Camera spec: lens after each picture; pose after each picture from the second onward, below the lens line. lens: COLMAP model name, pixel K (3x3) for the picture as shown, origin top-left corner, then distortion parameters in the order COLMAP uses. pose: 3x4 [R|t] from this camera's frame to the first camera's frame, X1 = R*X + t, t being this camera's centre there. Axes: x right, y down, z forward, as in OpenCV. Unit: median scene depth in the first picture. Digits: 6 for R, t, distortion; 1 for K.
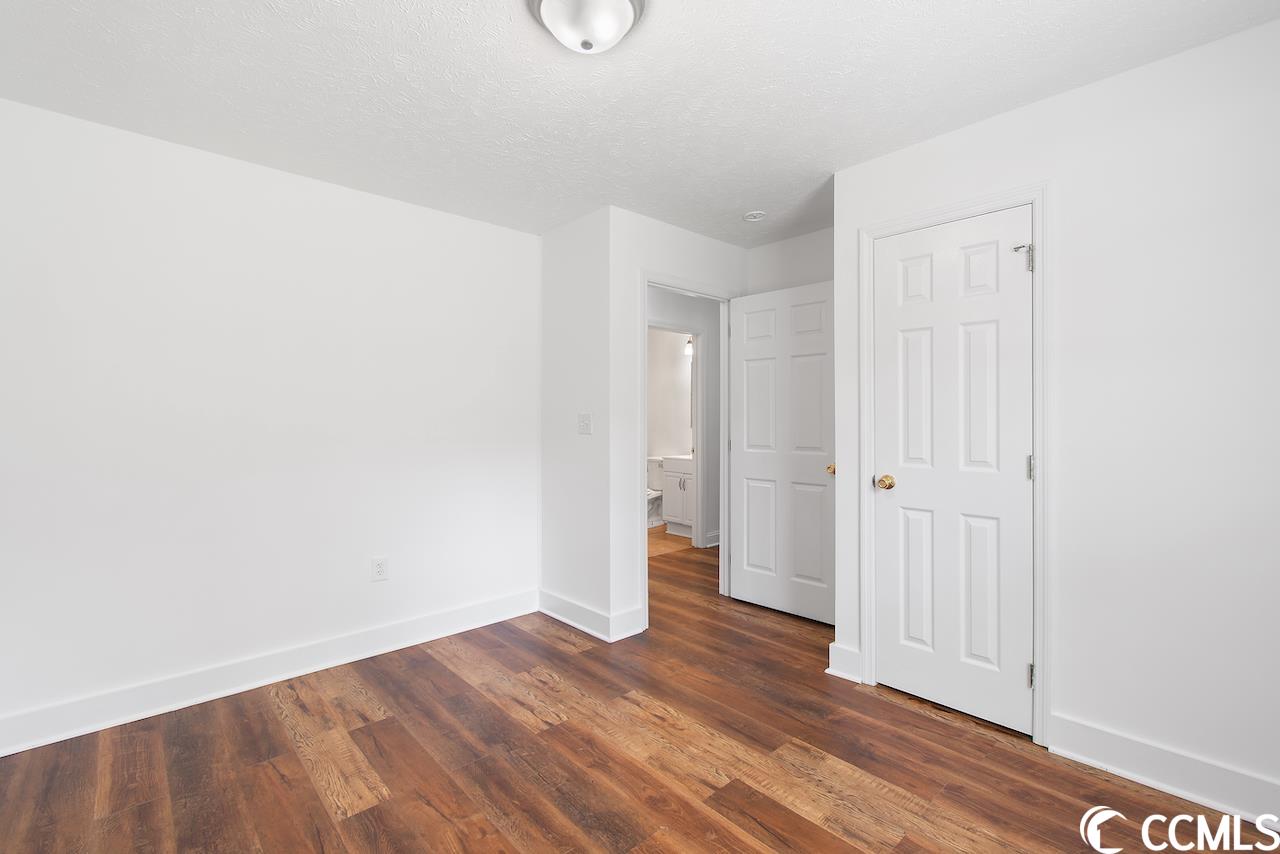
lens RADIAL K [[571.4, 0, 645.2], [0, 571.4, 417.1], [0, 0, 1]] dist [0.005127, -0.000503]
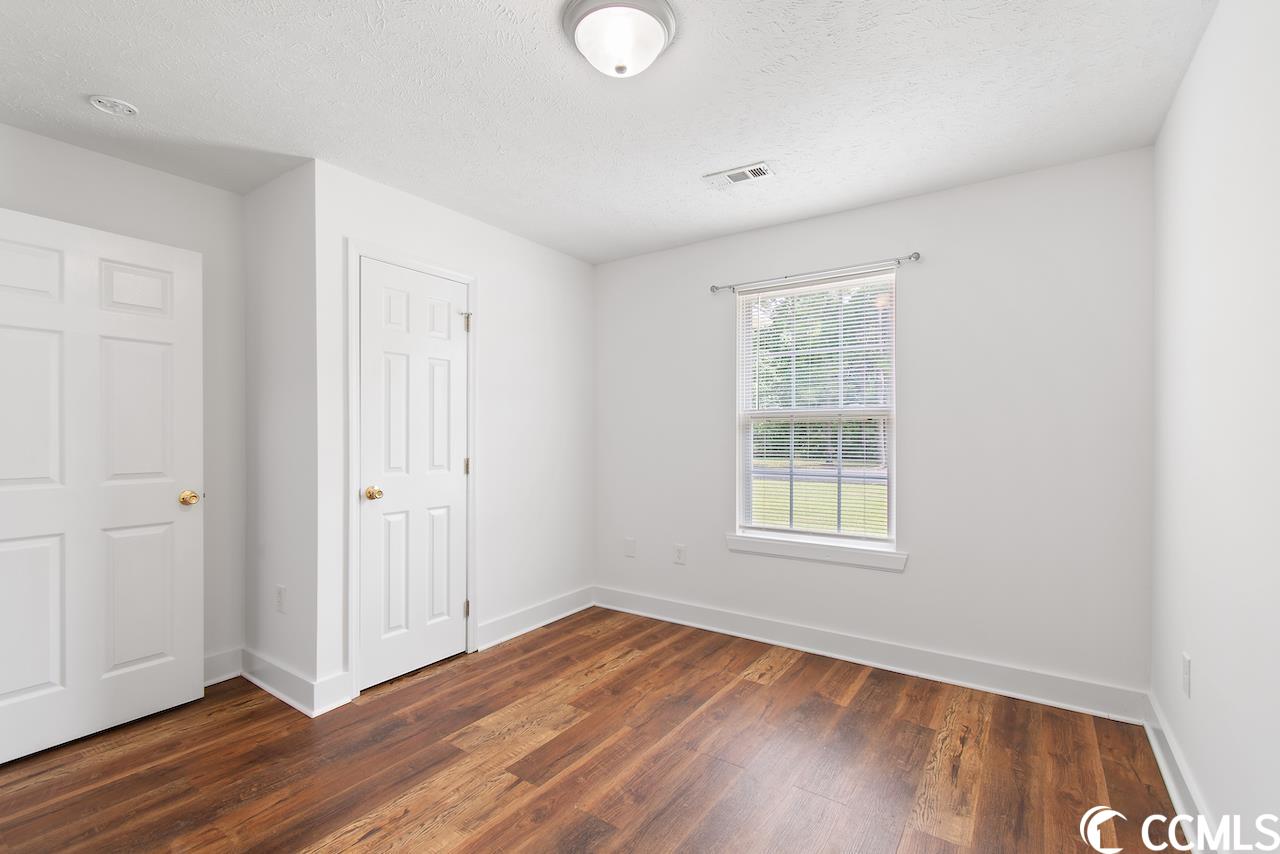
lens RADIAL K [[571.4, 0, 637.1], [0, 571.4, 434.3], [0, 0, 1]] dist [0.005127, -0.000503]
pose [[-0.213369, -0.001982, 0.976970, -0.810780], [-0.003654, 0.999993, 0.001231, 0.003158], [-0.976965, -0.003307, -0.213374, 0.857407]]
